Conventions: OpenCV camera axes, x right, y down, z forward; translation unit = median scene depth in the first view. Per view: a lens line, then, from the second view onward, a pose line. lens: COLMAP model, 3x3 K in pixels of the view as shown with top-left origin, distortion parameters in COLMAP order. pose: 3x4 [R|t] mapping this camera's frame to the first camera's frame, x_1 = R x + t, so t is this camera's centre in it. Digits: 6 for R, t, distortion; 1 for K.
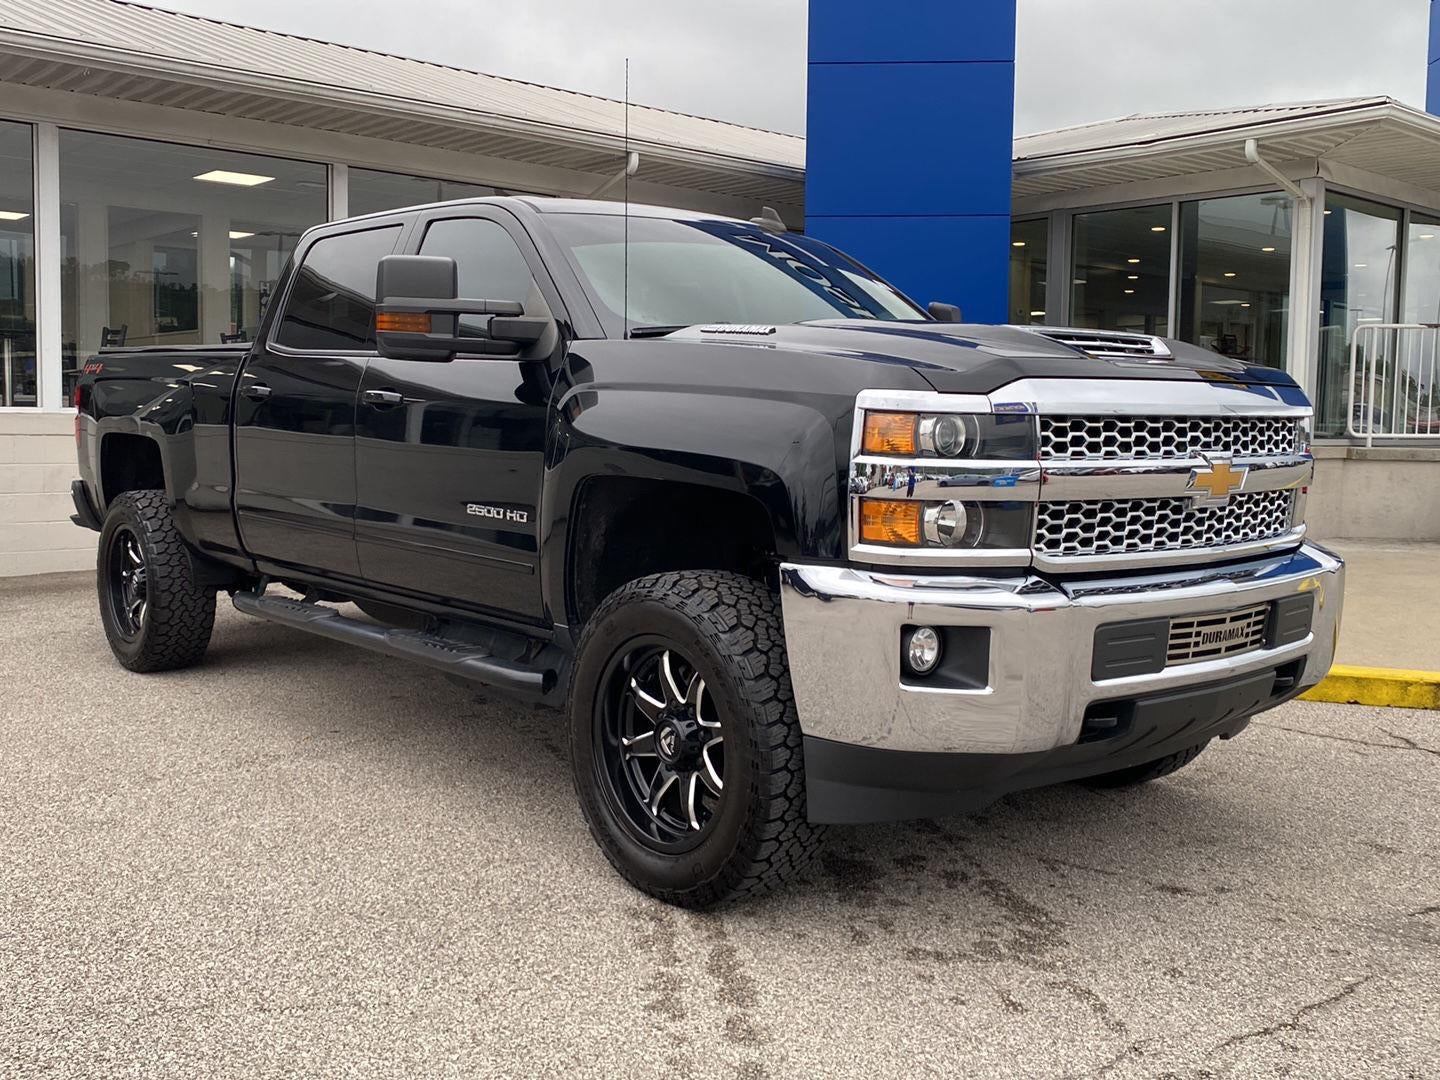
lens RADIAL K [[1424.8, 0, 720.0], [0, 1424.8, 540.0], [0, 0, 1]] dist [0.033548, -0.015721]
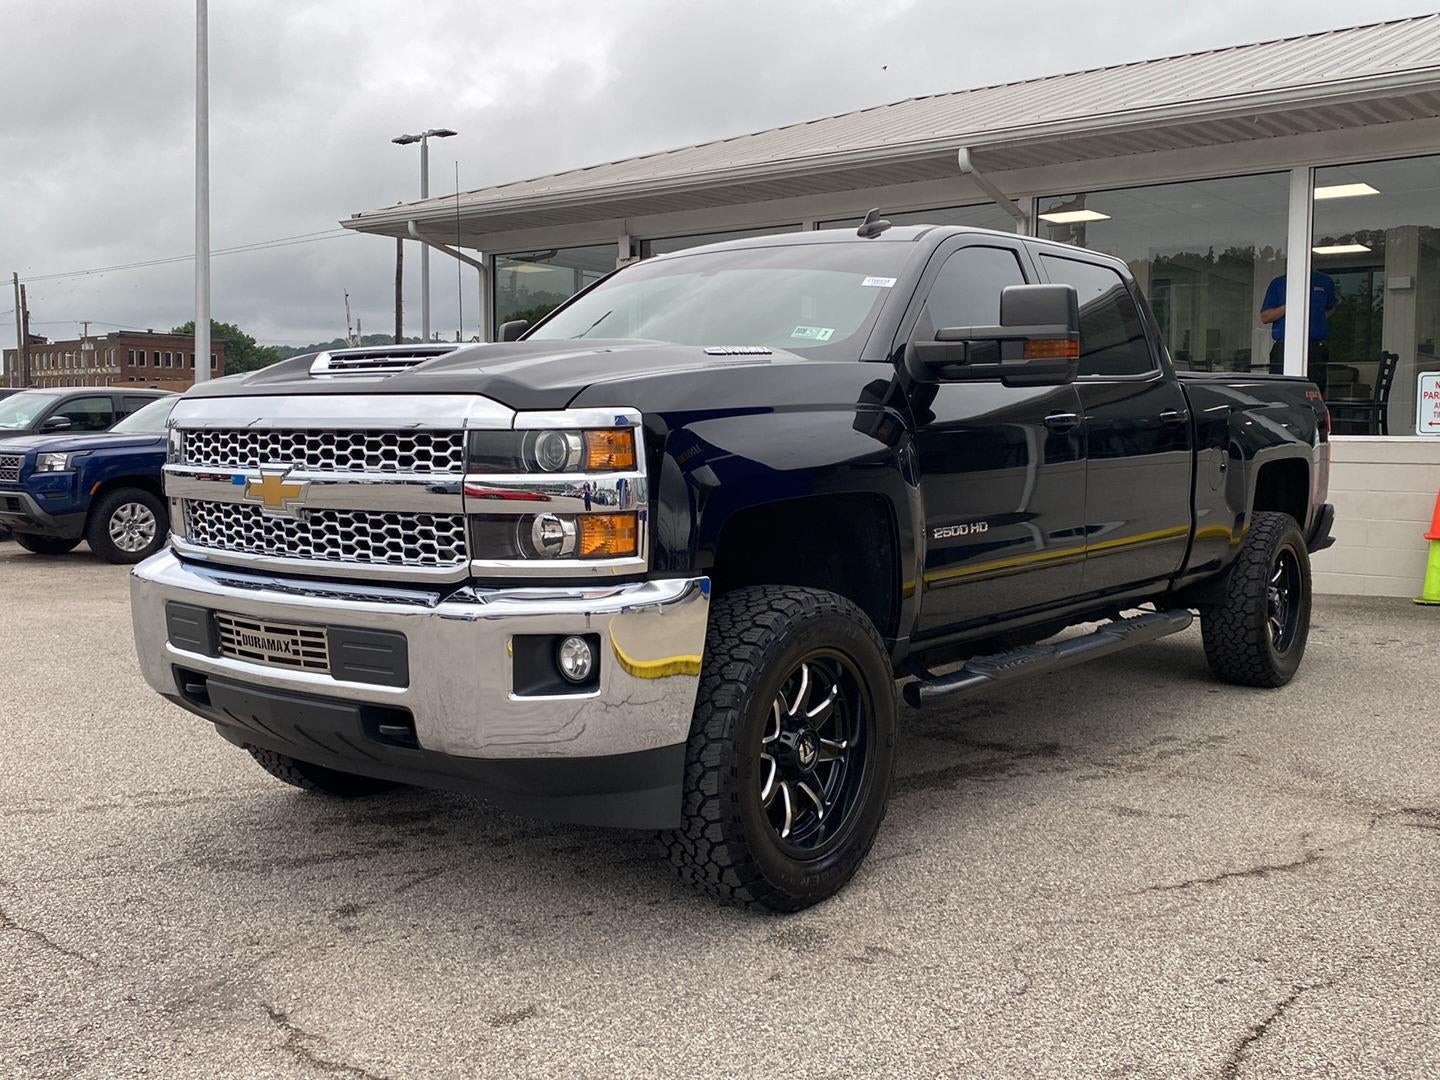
lens RADIAL K [[1424.8, 0, 720.0], [0, 1424.8, 540.0], [0, 0, 1]] dist [0.033548, -0.015721]
pose [[0.146831, 0.061470, -0.987250, 1.300893], [-0.084995, 0.995160, 0.049322, -0.078421], [0.985503, 0.076669, 0.151345, 1.076973]]
